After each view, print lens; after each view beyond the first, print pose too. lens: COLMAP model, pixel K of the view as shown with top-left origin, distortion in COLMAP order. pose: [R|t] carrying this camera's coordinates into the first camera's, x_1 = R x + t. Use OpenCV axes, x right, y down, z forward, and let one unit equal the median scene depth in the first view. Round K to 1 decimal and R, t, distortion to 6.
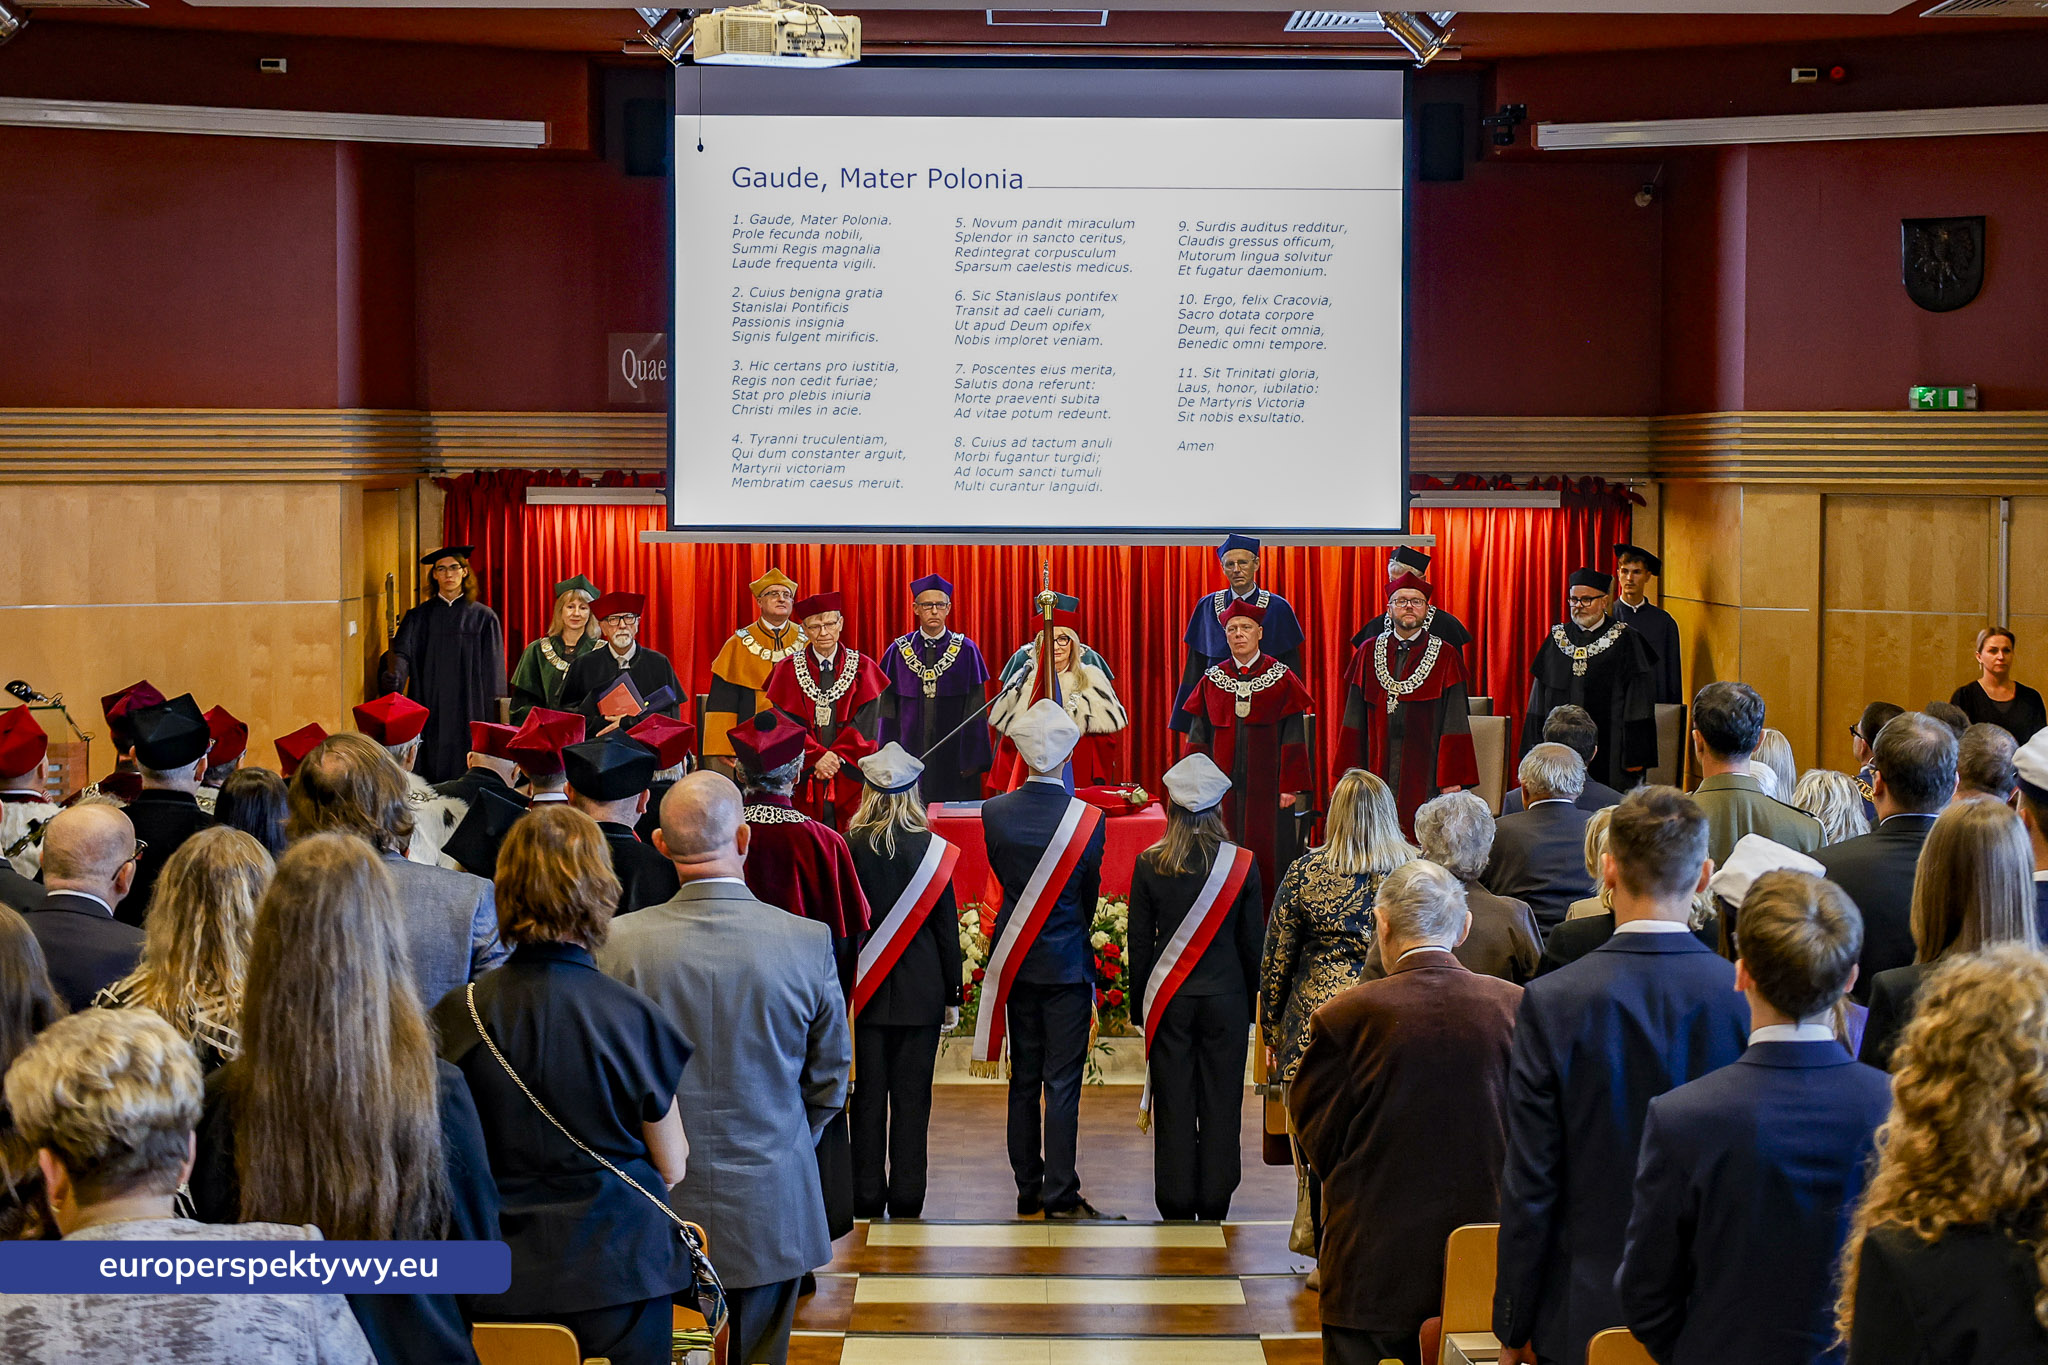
lens RADIAL K [[3328.1, 0, 1062.1], [0, 3328.1, 683.7], [0, 0, 1]] dist [-0.031937, -0.087624]
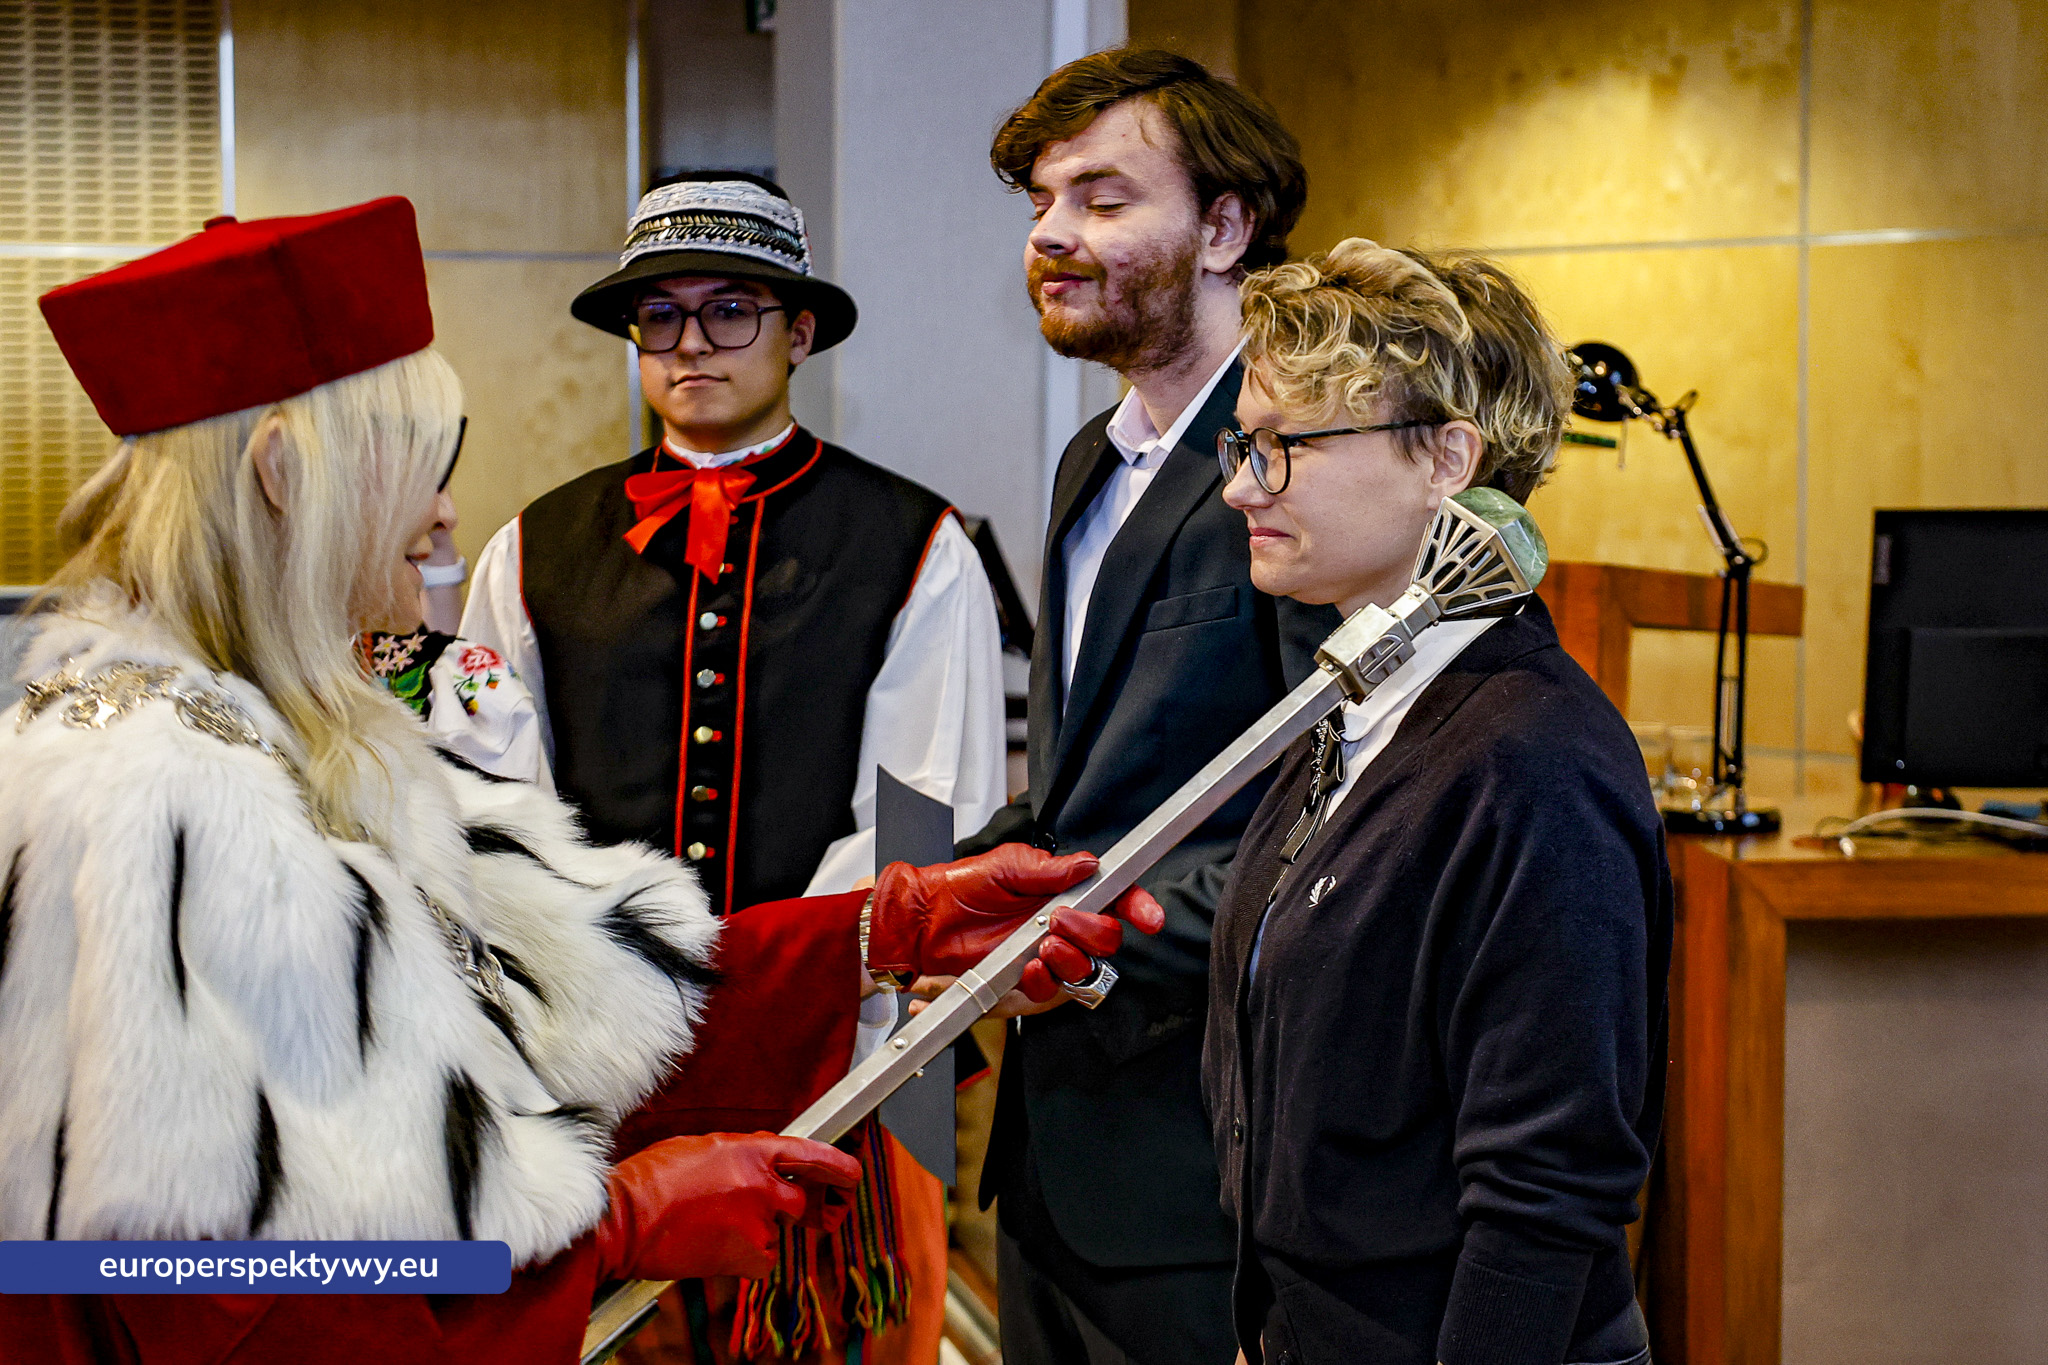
lens RADIAL K [[4096.1, 0, 1025.3], [0, 4096.1, 683.1], [0, 0, 1]] dist [-0.019438, -0.053218]
pose [[0.194421, 0.062663, -0.978915, 0.014023], [-0.066873, 0.996482, 0.050506, 0.010994], [0.978636, 0.055644, 0.197927, 0.723893]]
